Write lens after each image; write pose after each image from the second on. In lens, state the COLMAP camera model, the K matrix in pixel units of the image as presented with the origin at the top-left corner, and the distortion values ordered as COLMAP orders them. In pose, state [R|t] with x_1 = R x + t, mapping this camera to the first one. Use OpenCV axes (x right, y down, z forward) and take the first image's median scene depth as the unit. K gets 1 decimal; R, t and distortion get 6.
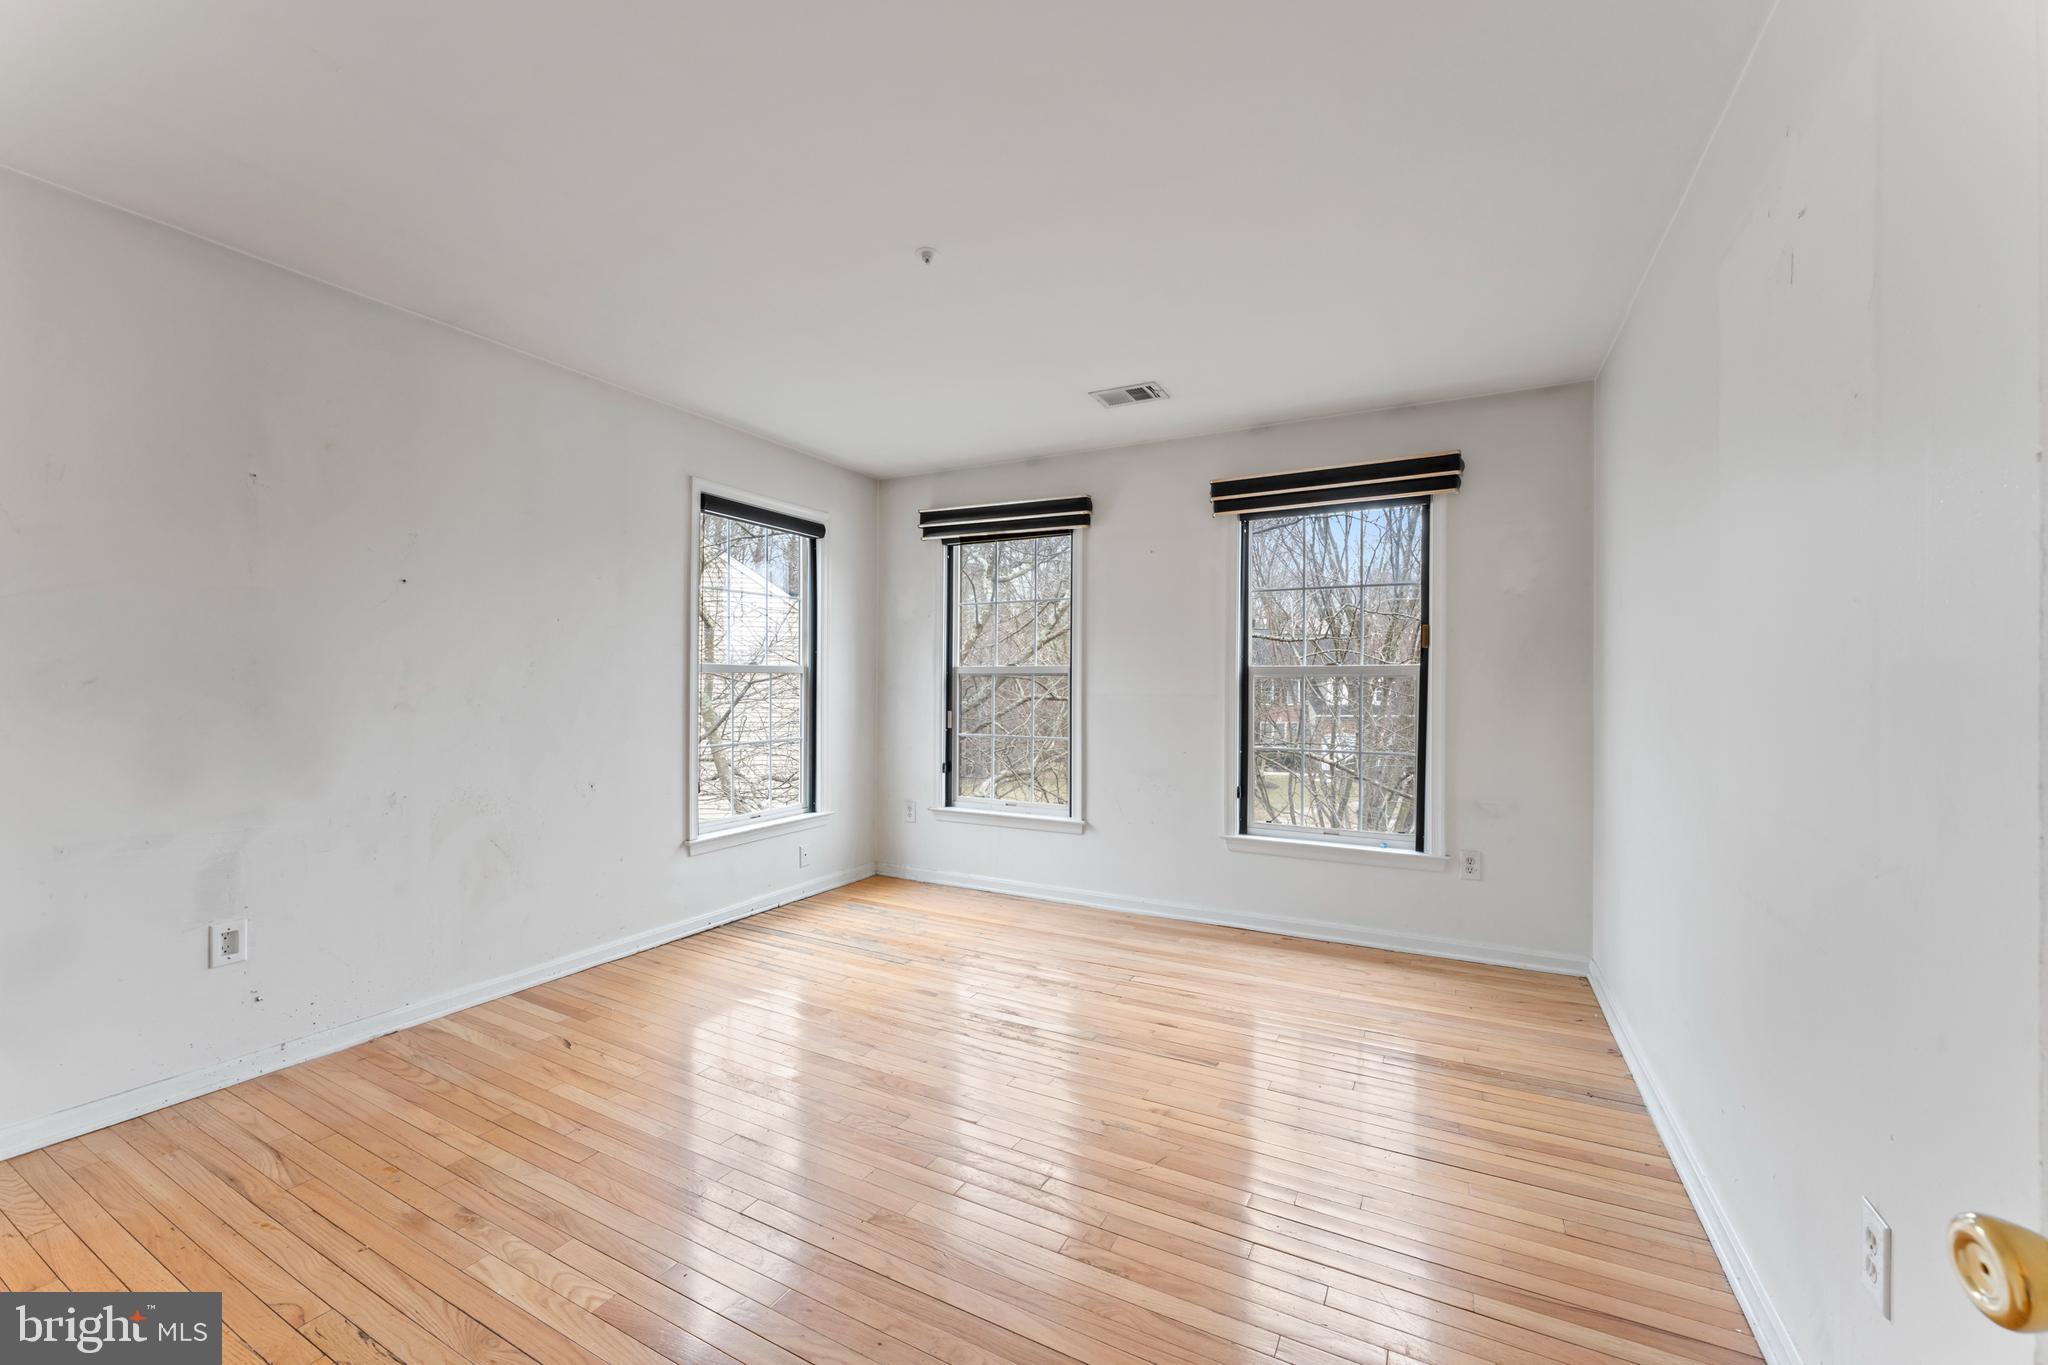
lens RADIAL K [[826.1, 0, 1026.2], [0, 826.1, 670.4], [0, 0, 1]] dist [0.000662, 0.000195]
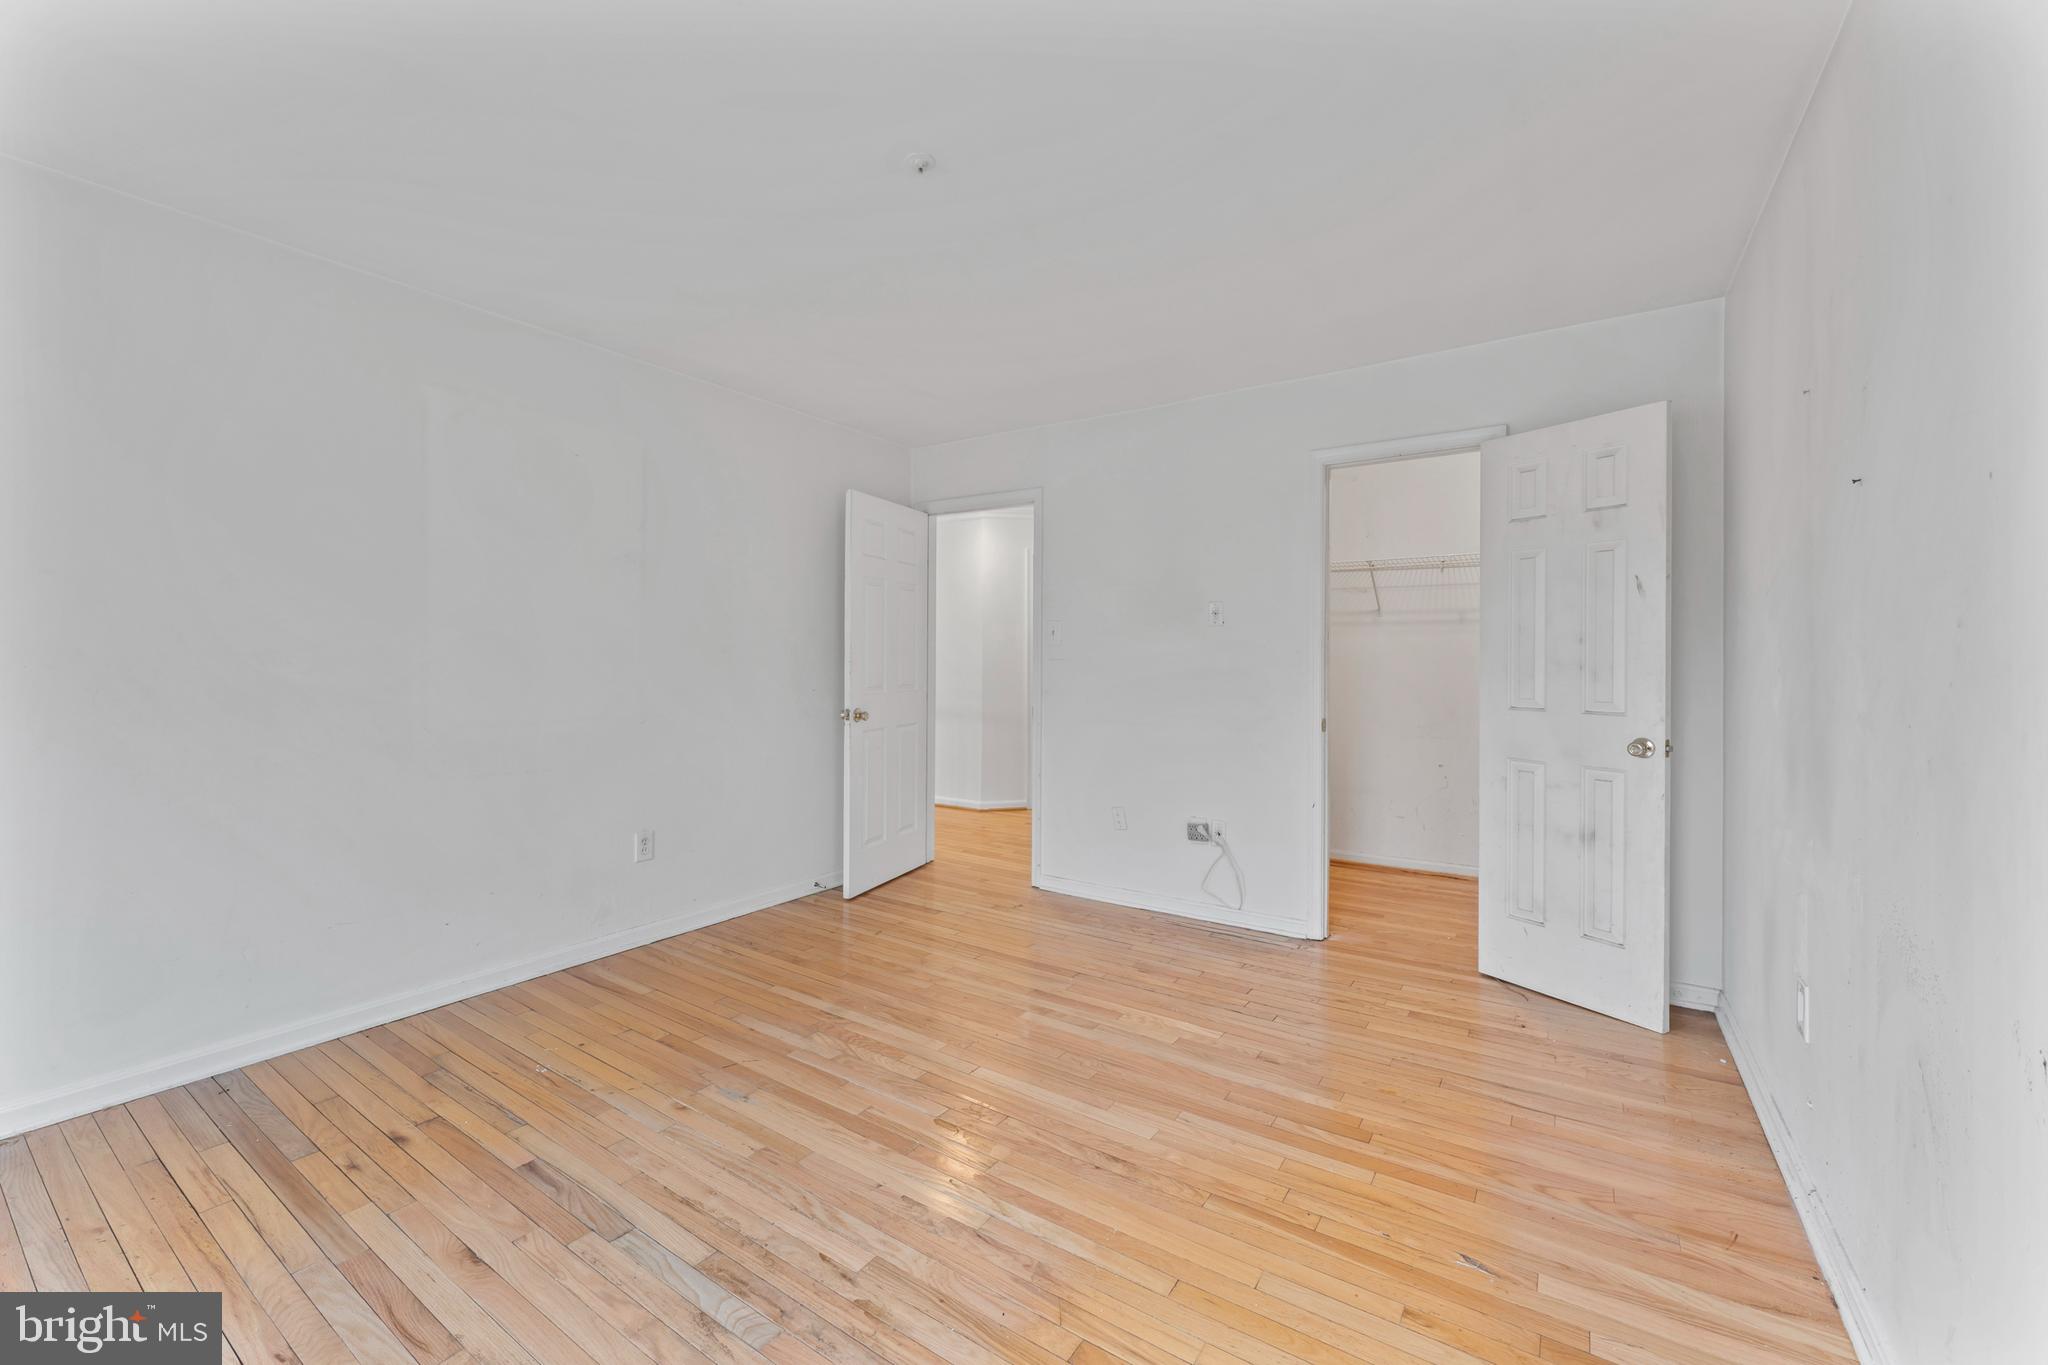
lens RADIAL K [[826.1, 0, 1026.2], [0, 826.1, 670.4], [0, 0, 1]] dist [0.000662, 0.000195]
pose [[-0.994414, -0.011986, 0.104870, -0.307513], [-0.012296, 0.999922, -0.002311, 0.023730], [-0.104834, -0.003587, -0.994483, 1.773548]]
